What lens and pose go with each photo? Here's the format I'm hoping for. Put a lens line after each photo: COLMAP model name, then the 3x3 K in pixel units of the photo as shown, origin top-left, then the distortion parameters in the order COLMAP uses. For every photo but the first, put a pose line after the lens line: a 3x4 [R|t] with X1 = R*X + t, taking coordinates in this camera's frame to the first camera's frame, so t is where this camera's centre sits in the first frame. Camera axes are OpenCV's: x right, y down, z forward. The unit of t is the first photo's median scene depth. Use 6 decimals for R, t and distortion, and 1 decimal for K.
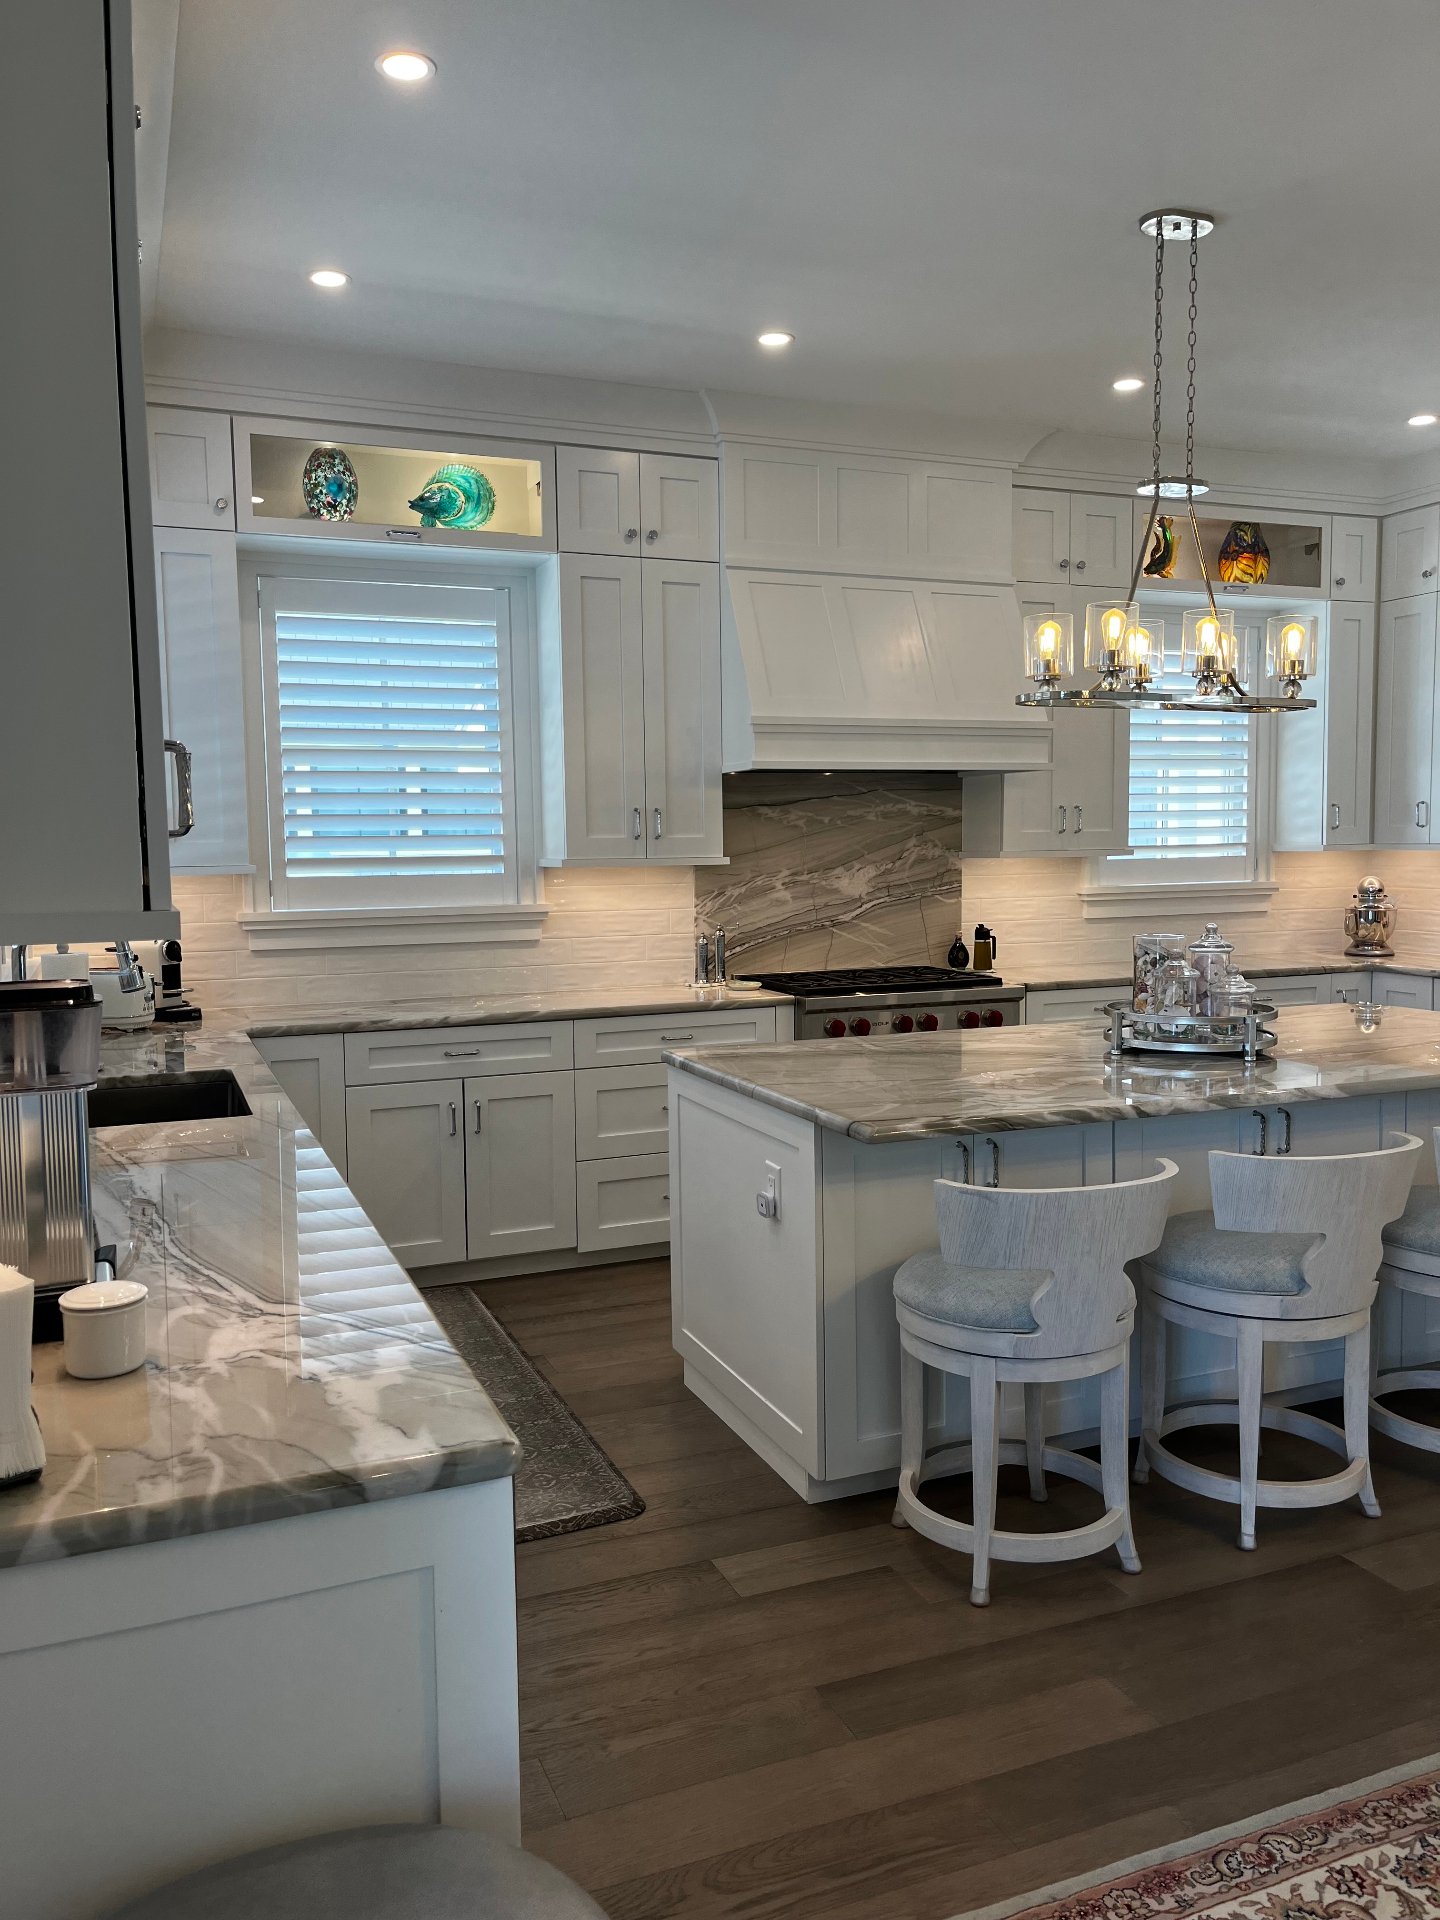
lens RADIAL K [[1453.9, 0, 721.4], [0, 1453.9, 960.3], [0, 0, 1]] dist [0.061385, -0.088361]
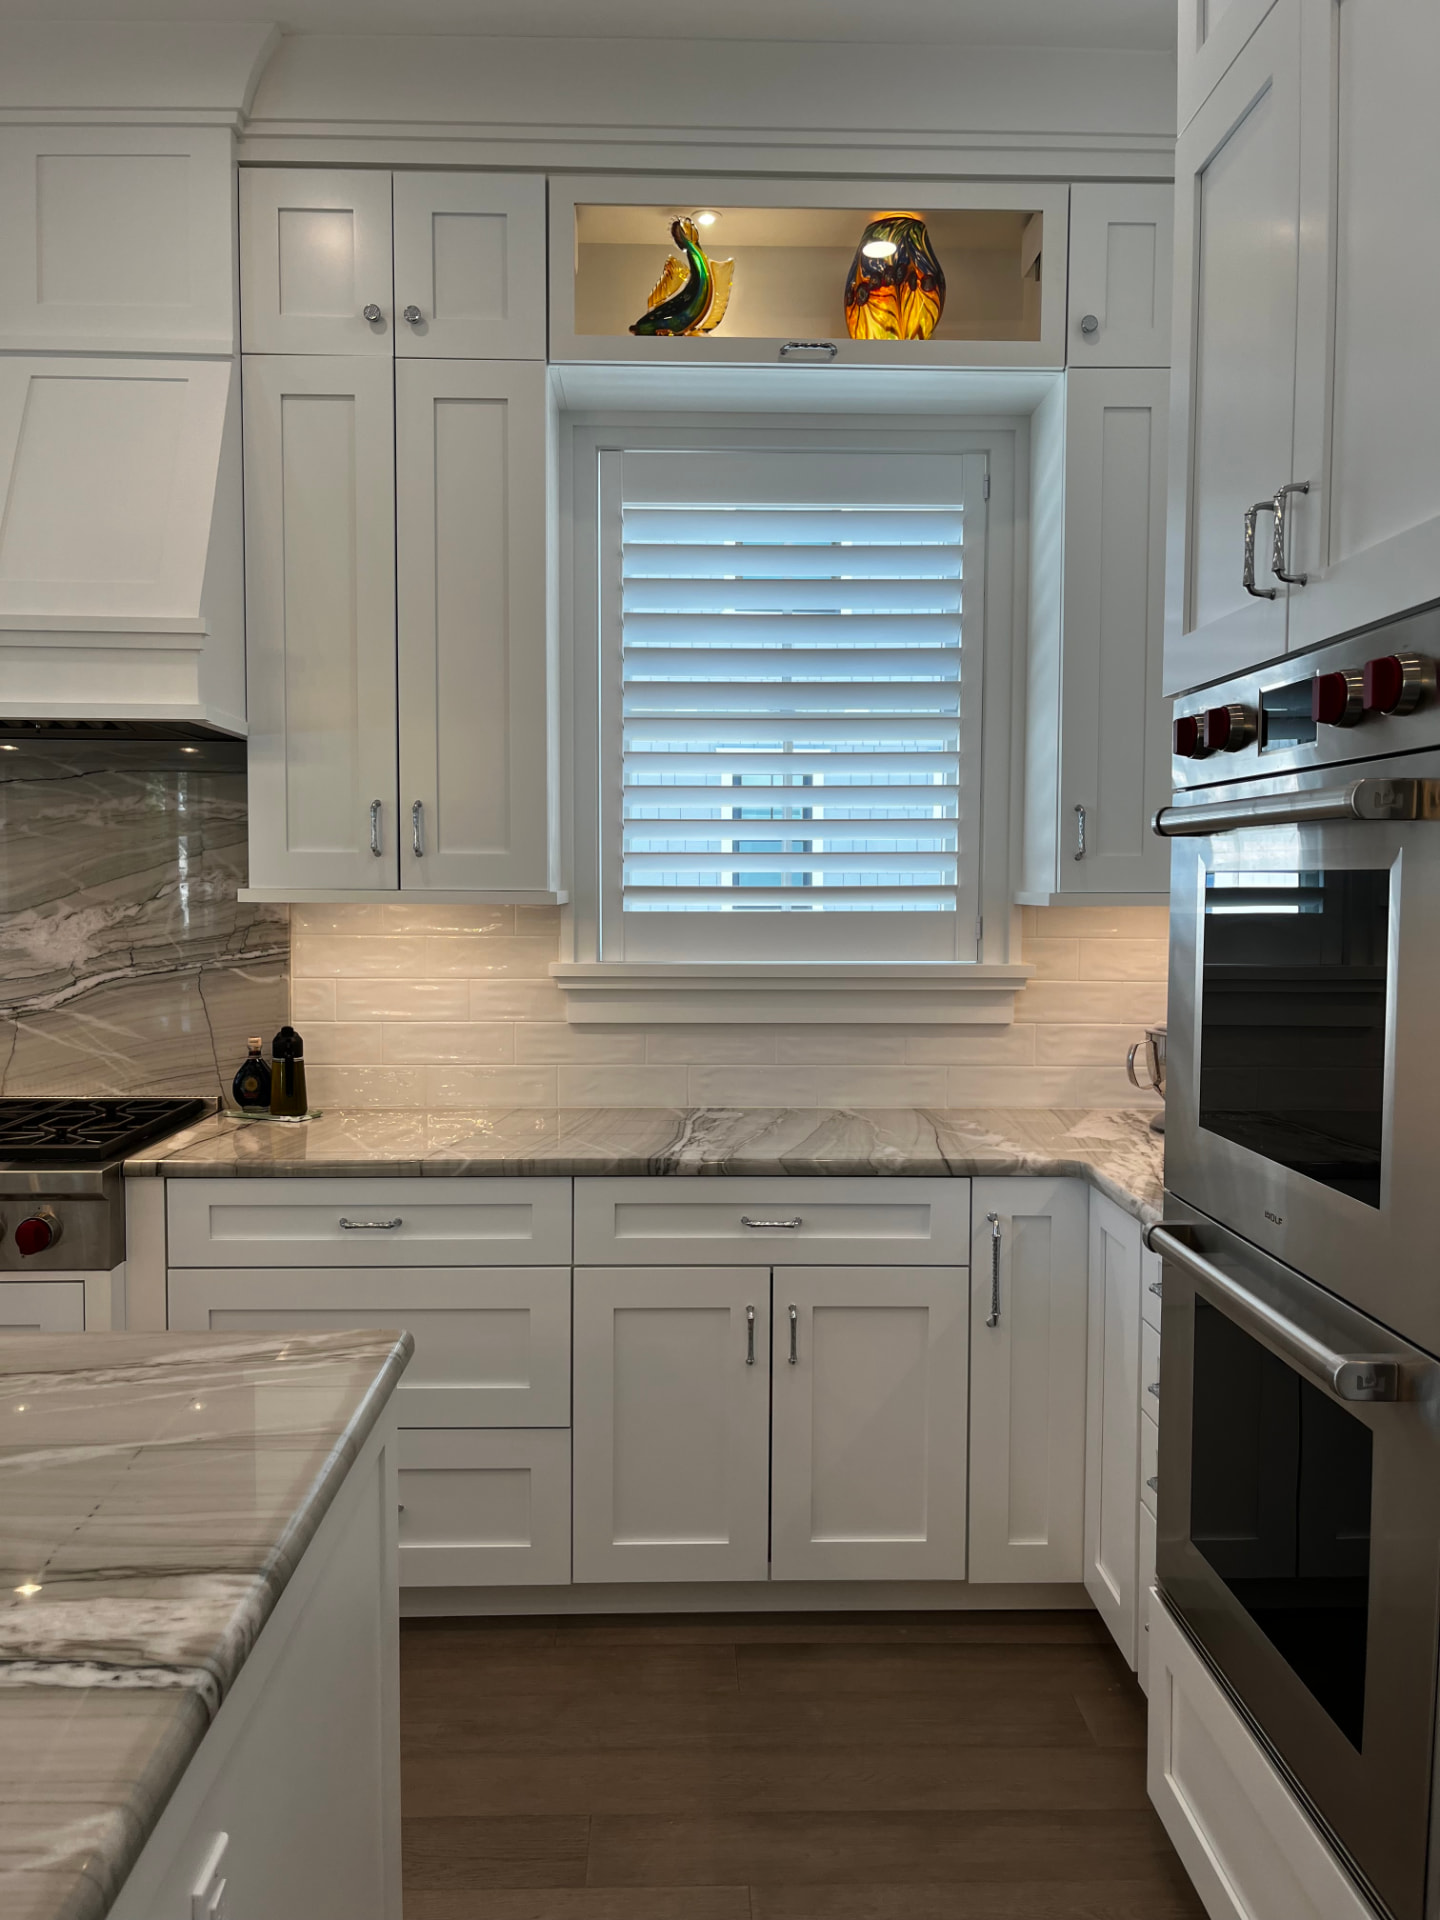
lens RADIAL K [[1453.9, 0, 711.7], [0, 1453.9, 957.8], [0, 0, 1]] dist [0.061385, -0.088361]
pose [[0.935798, 0.037226, -0.350566, 0.539362], [-0.046806, 0.998725, -0.018891, -0.049991], [0.349416, 0.034087, 0.936347, 0.597617]]
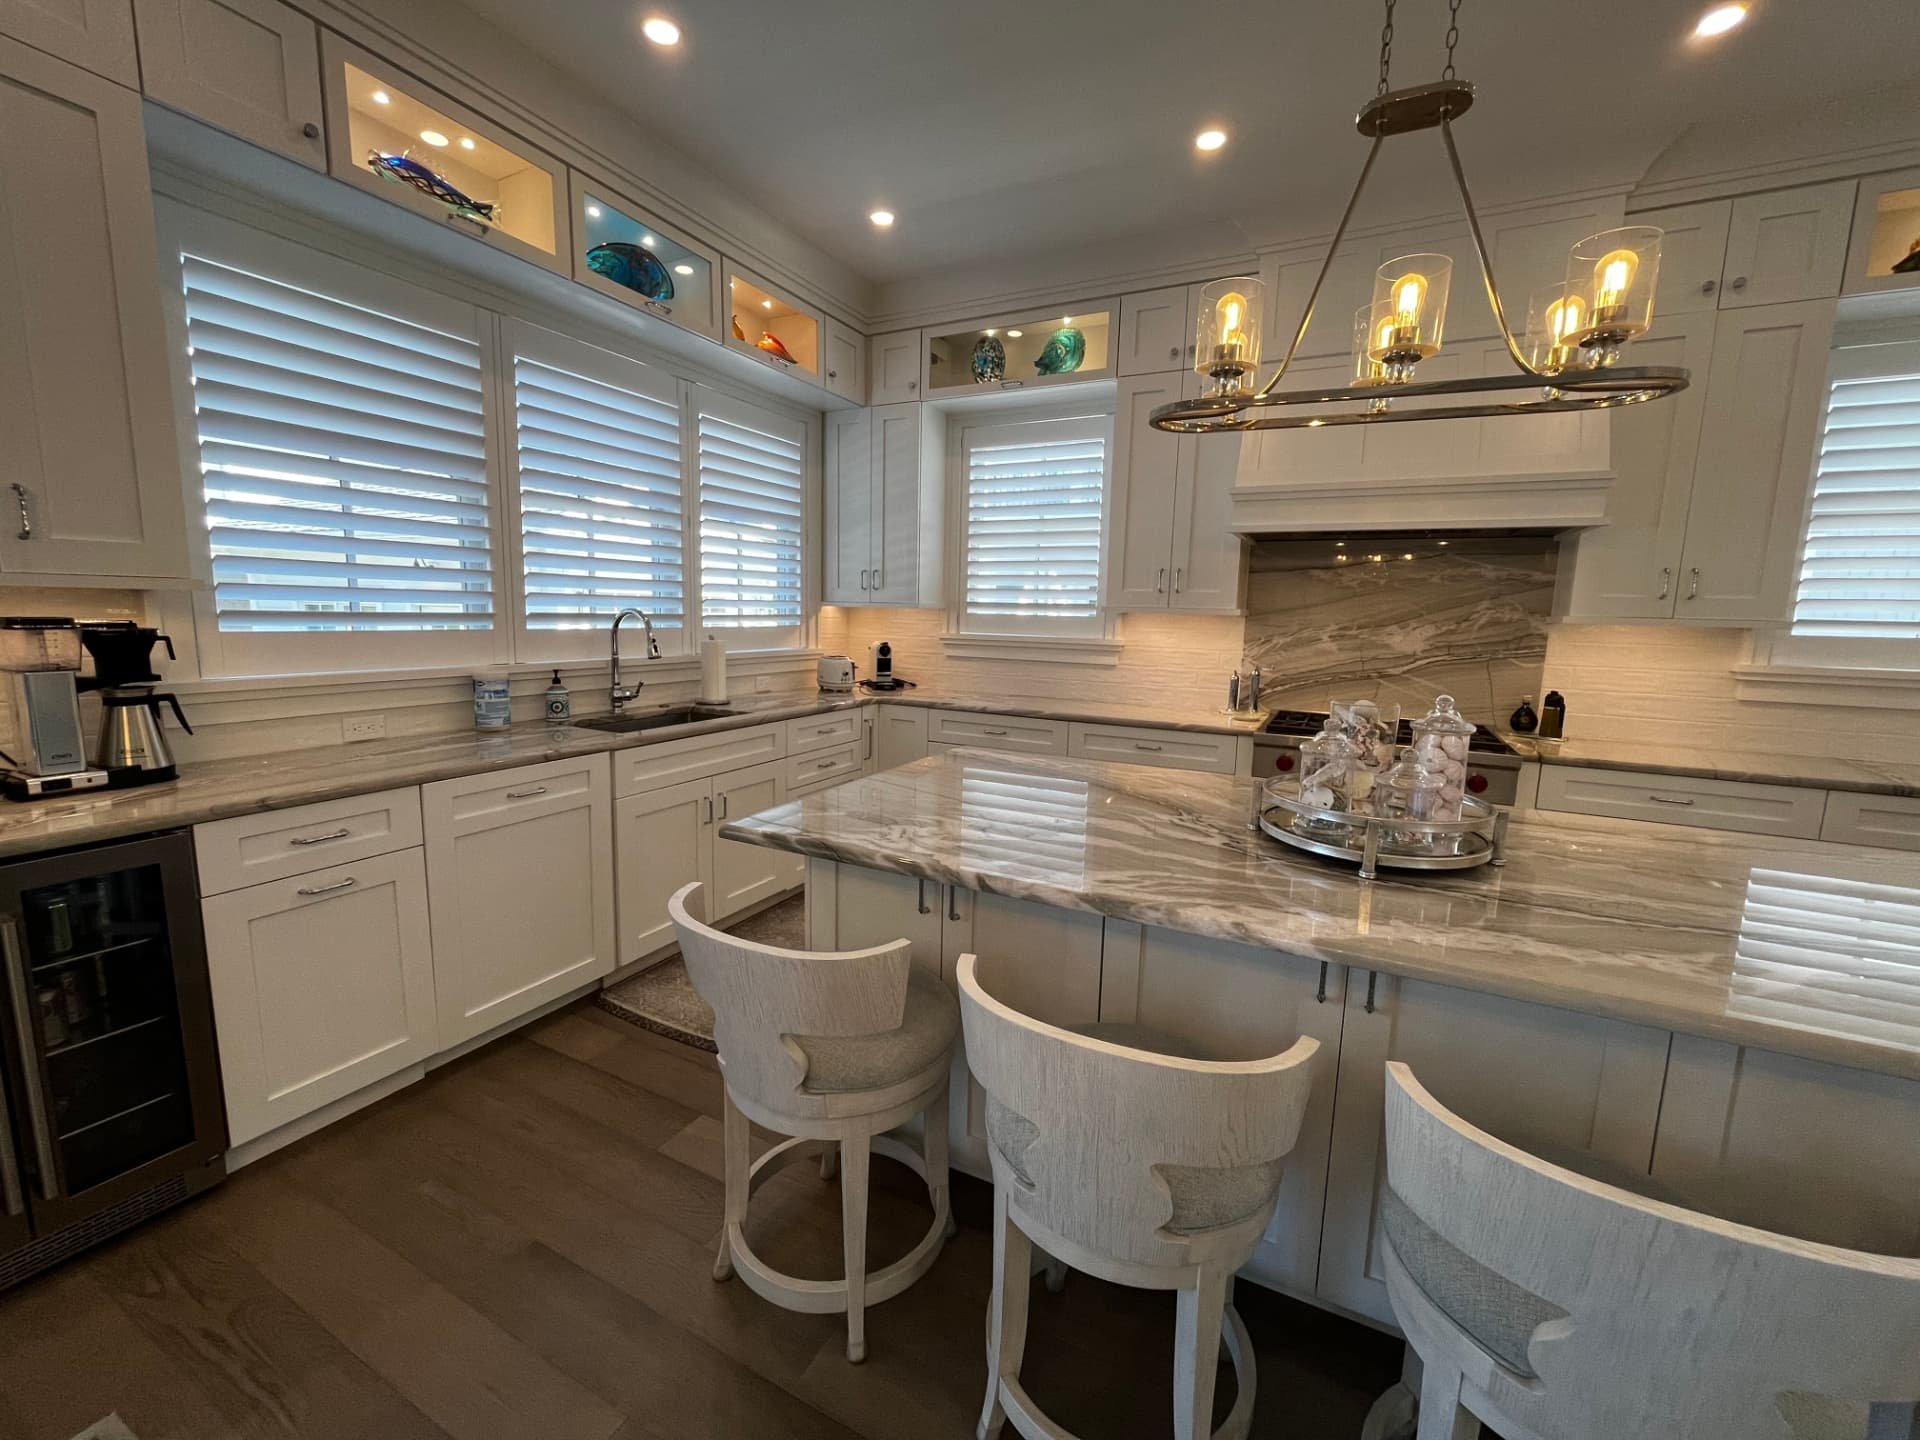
lens RADIAL K [[774.3, 0, 955.4], [0, 774.3, 717.3], [0, 0, 1]] dist [-0.002556, -0.000584]
pose [[0.650061, 0.133395, -0.748082, 0.328941], [-0.094899, 0.991015, 0.094250, -0.019168], [0.753933, 0.009724, 0.656879, 0.376435]]
